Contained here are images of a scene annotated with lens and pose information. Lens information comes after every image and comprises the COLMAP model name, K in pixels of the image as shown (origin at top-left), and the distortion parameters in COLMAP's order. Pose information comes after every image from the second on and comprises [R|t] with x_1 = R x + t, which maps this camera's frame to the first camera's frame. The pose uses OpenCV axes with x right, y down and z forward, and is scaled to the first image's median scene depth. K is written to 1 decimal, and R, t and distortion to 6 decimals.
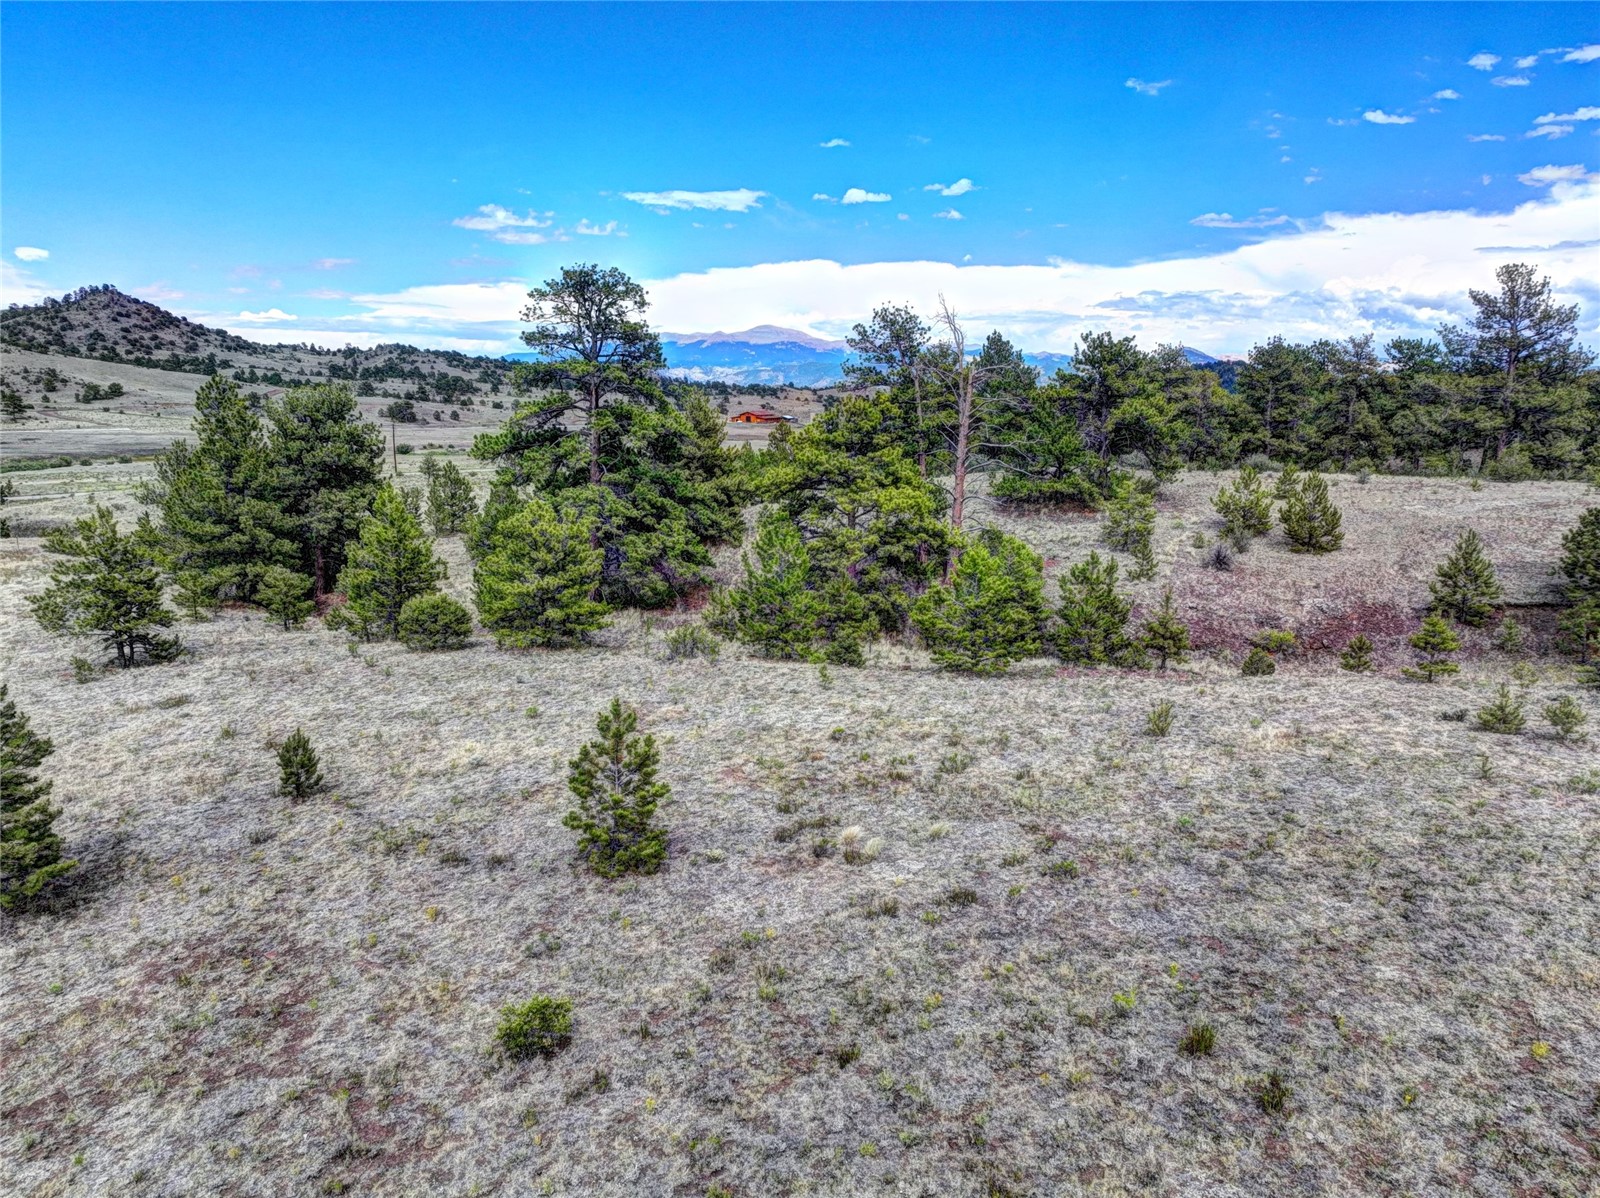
lens RADIAL K [[1126.5, 0, 804.7], [0, 1126.5, 596.8], [0, 0, 1]] dist [-0.001565, 0.014685]
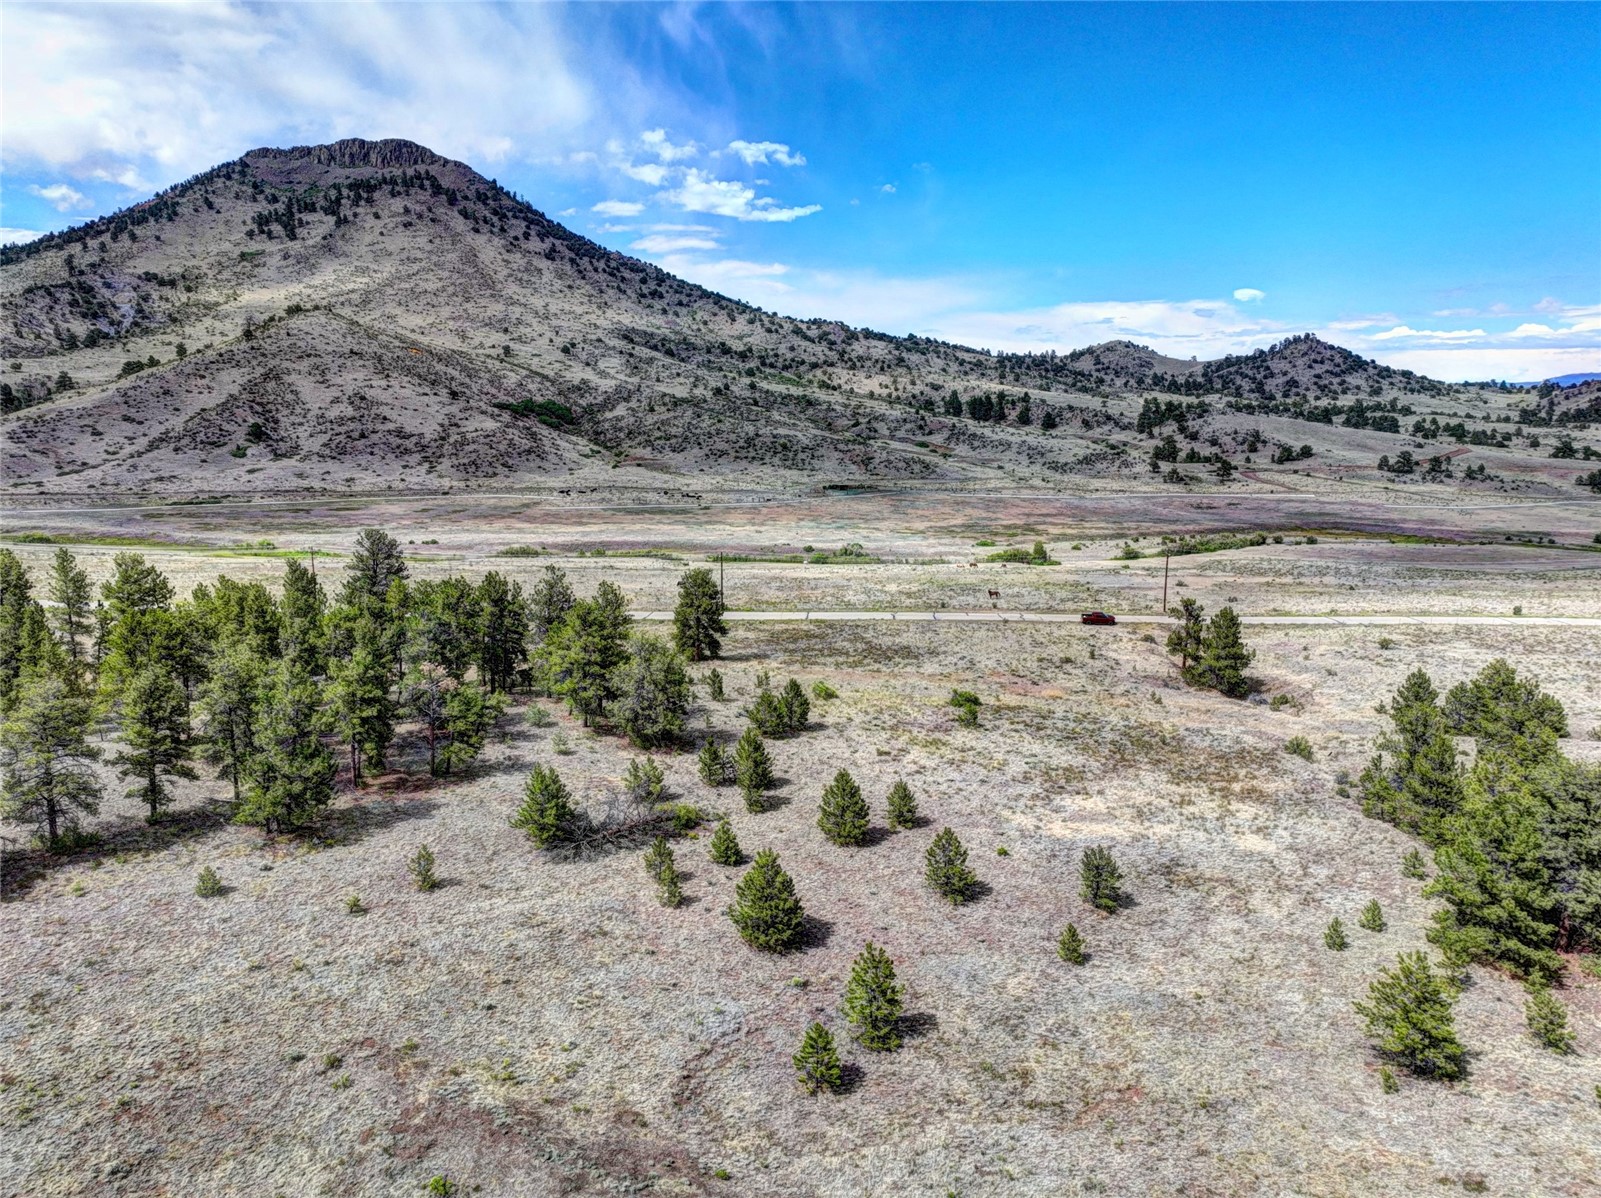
lens RADIAL K [[1127.3, 0, 805.4], [0, 1127.3, 607.5], [0, 0, 1]] dist [-0.001565, 0.014685]
pose [[0.584575, 0.133204, -0.800331, -0.051638], [-0.148214, 0.987364, 0.056076, -0.420497], [0.797687, 0.085839, 0.596931, -0.352871]]
